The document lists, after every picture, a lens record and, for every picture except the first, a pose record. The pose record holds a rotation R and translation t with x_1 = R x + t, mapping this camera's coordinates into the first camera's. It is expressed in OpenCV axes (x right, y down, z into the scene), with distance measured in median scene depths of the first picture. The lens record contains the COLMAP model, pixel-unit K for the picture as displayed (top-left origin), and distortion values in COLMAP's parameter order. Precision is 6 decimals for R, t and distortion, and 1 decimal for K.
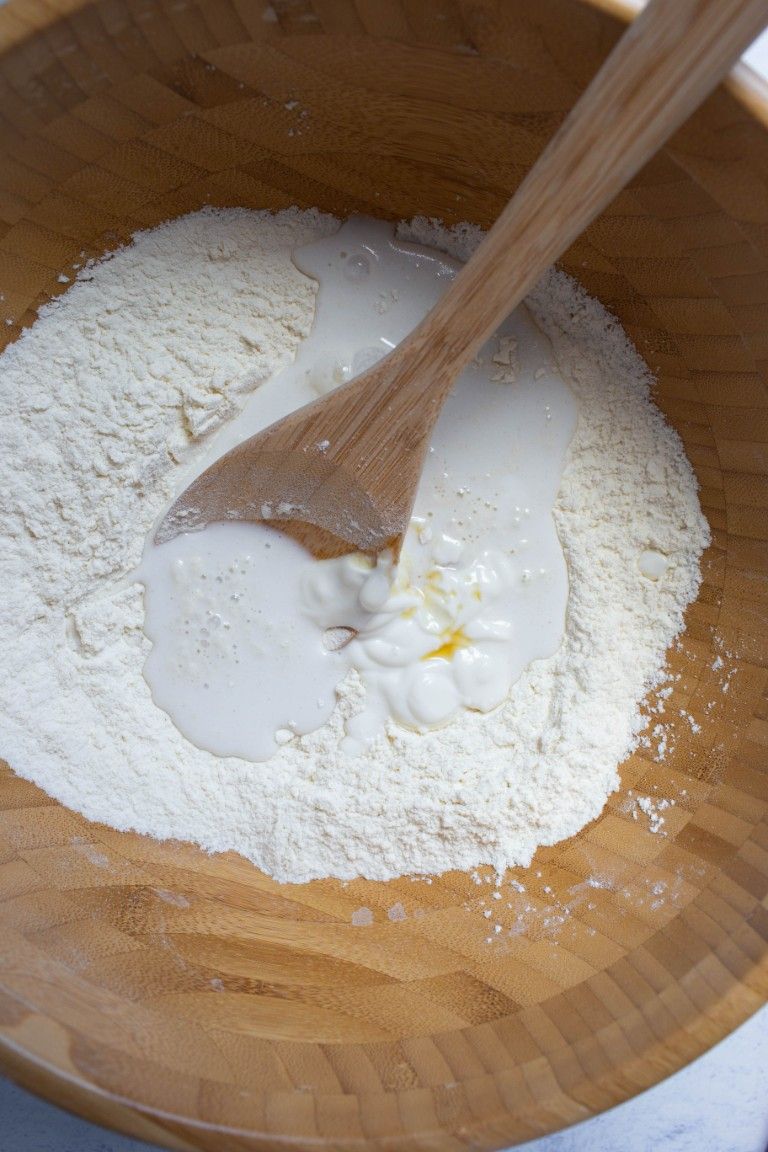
lens RADIAL K [[1165.9, 0, 402.3], [0, 1165.9, 576.0], [0, 0, 1]] dist [-0.106054, 0.111456]
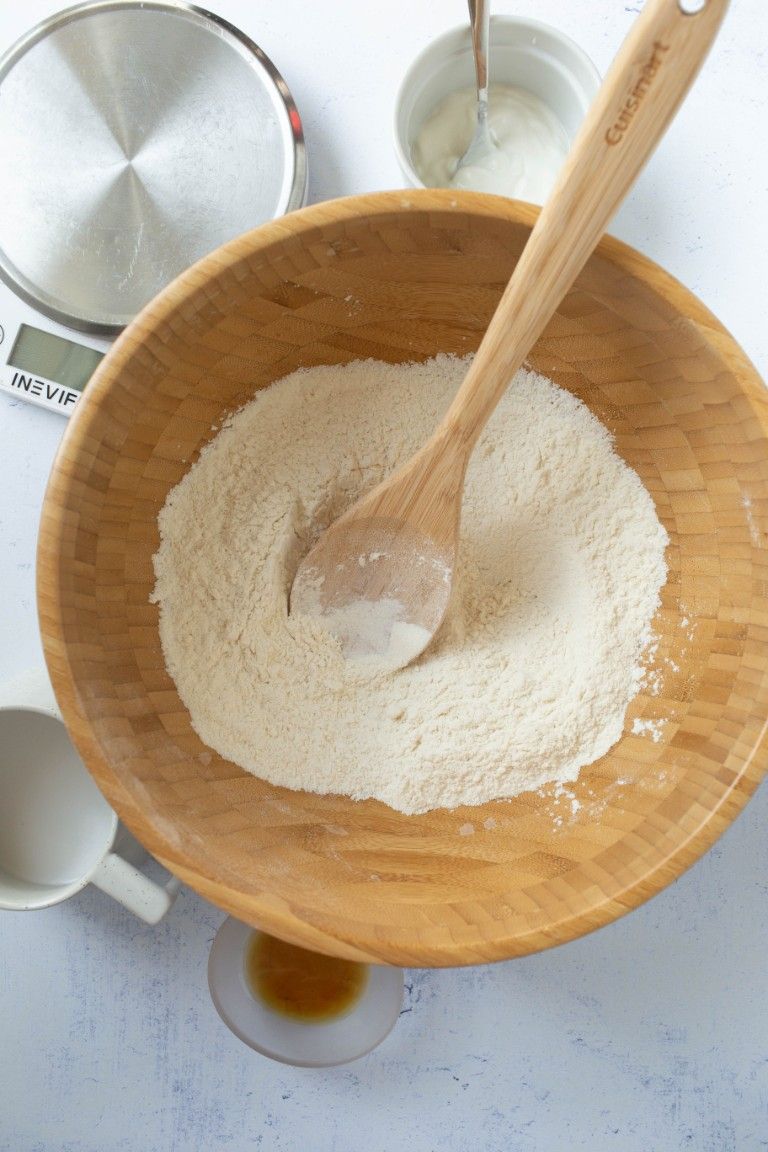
lens RADIAL K [[1165.9, 0, 402.3], [0, 1165.9, 576.0], [0, 0, 1]] dist [-0.106054, 0.111456]
pose [[0.989135, -0.137179, -0.052859, 0.006509], [0.132841, 0.988039, -0.078314, 0.087422], [0.062970, 0.070441, 0.995526, -0.494654]]
